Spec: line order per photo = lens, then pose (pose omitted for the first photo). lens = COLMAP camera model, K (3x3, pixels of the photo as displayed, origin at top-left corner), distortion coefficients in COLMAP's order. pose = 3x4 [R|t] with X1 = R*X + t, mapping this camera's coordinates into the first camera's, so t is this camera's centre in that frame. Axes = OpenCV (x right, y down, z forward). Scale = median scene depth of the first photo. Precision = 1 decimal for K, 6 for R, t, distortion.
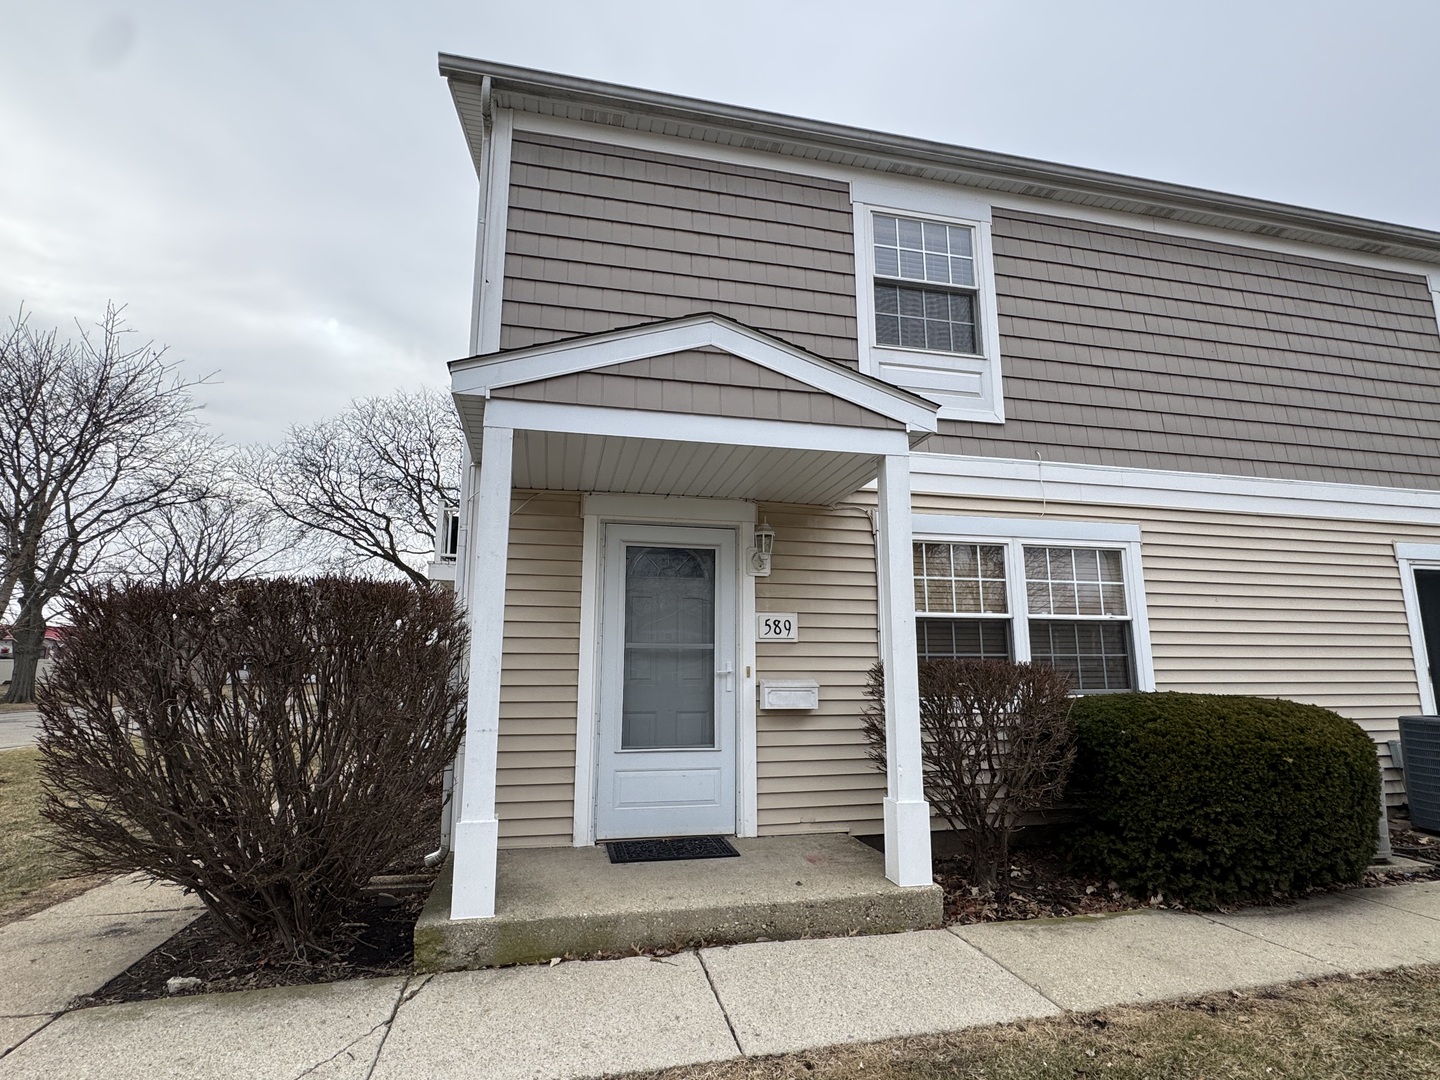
lens RADIAL K [[751.4, 0, 714.3], [0, 751.4, 537.8], [0, 0, 1]] dist [0.002816, -0.000103]
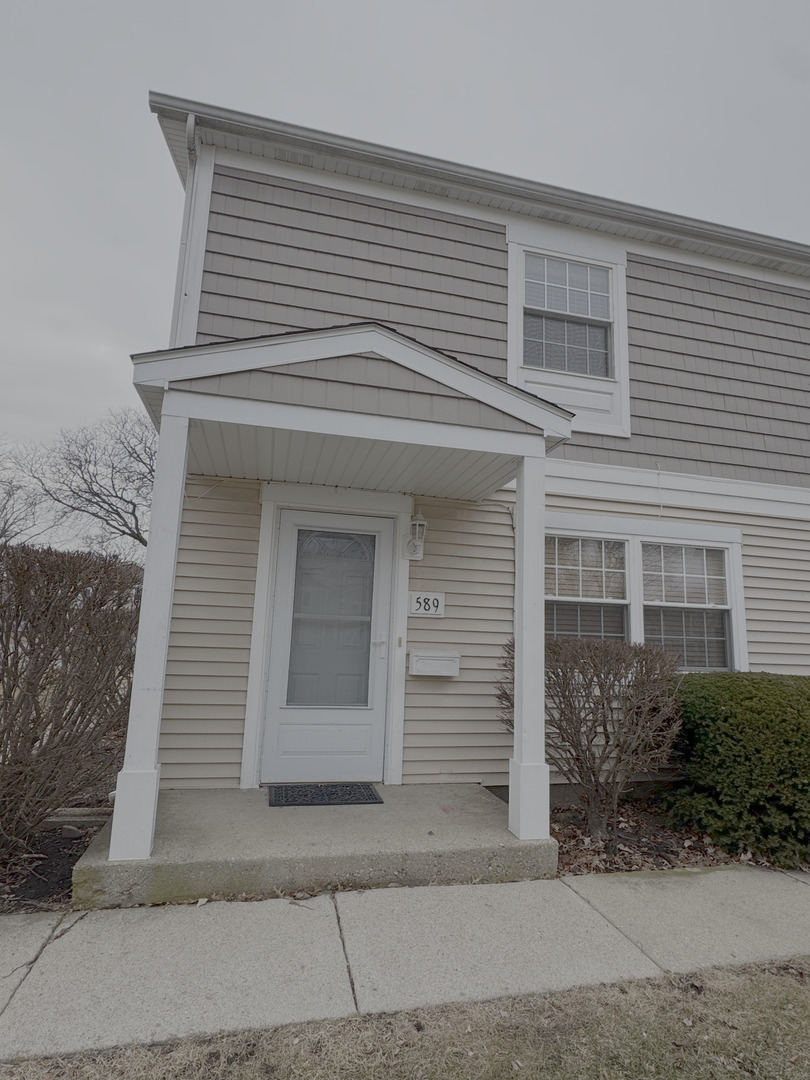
lens RADIAL K [[563.5, 0, 408.8], [0, 563.5, 541.8], [0, 0, 1]] dist [0.002816, -0.000103]
pose [[0.999302, 0.037161, 0.003727, 0.051664], [-0.037216, 0.999179, 0.015983, 0.010132], [-0.003130, -0.016110, 0.999865, 0.139974]]
